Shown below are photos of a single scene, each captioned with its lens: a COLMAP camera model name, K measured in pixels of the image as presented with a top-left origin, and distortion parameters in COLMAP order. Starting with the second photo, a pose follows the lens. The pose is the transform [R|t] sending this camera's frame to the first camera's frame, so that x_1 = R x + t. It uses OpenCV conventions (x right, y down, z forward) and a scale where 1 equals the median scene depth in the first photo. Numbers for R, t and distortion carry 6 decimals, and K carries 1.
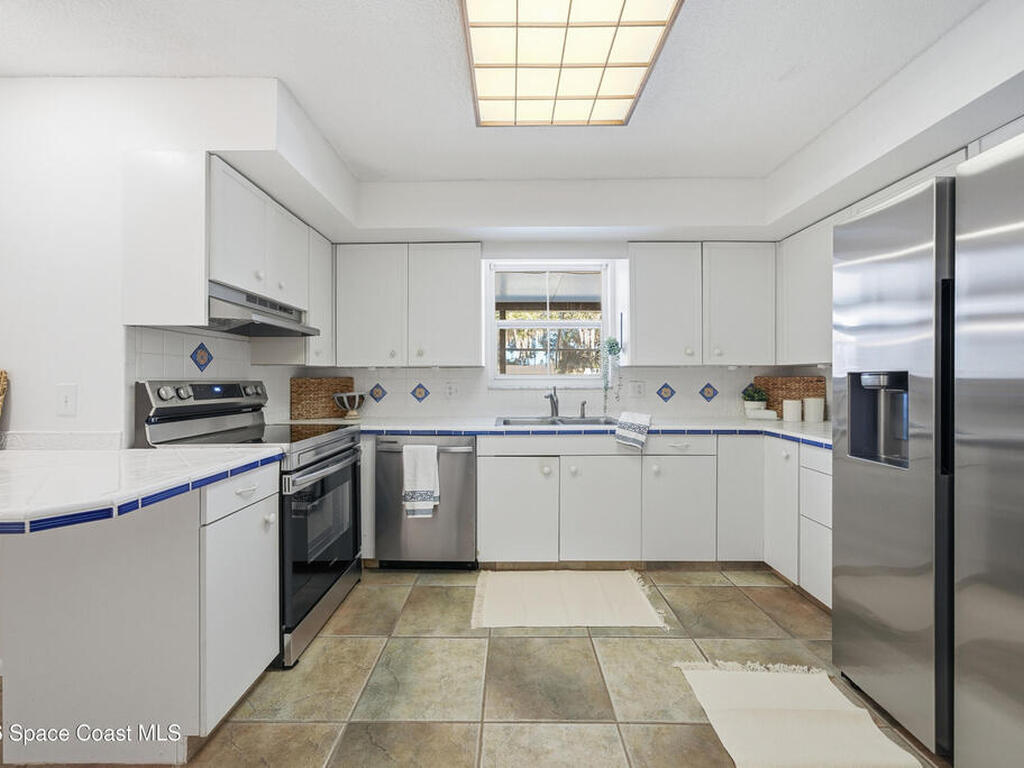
lens RADIAL K [[401.5, 0, 507.0], [0, 401.5, 380.9], [0, 0, 1]] dist [-0.010164, 0.006645]
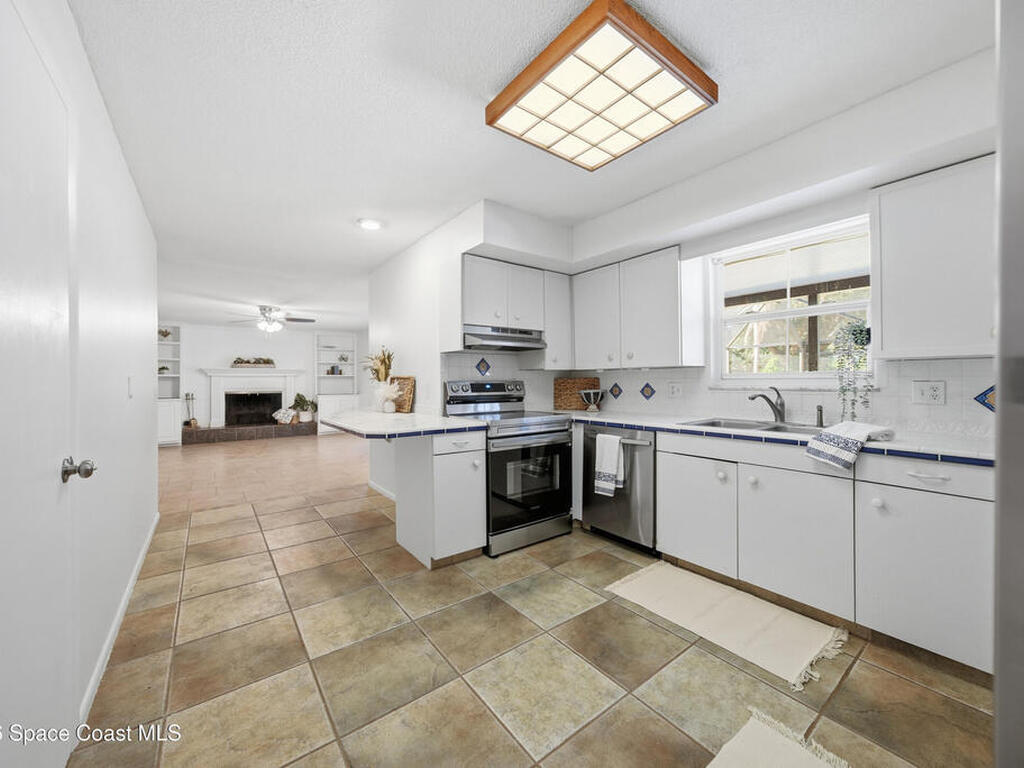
lens RADIAL K [[401.5, 0, 507.0], [0, 401.5, 380.9], [0, 0, 1]] dist [-0.010164, 0.006645]
pose [[0.609120, -0.001871, -0.793076, 0.549562], [0.003788, 0.999993, 0.000551, -0.001298], [0.793069, -0.003339, 0.609123, 0.039226]]
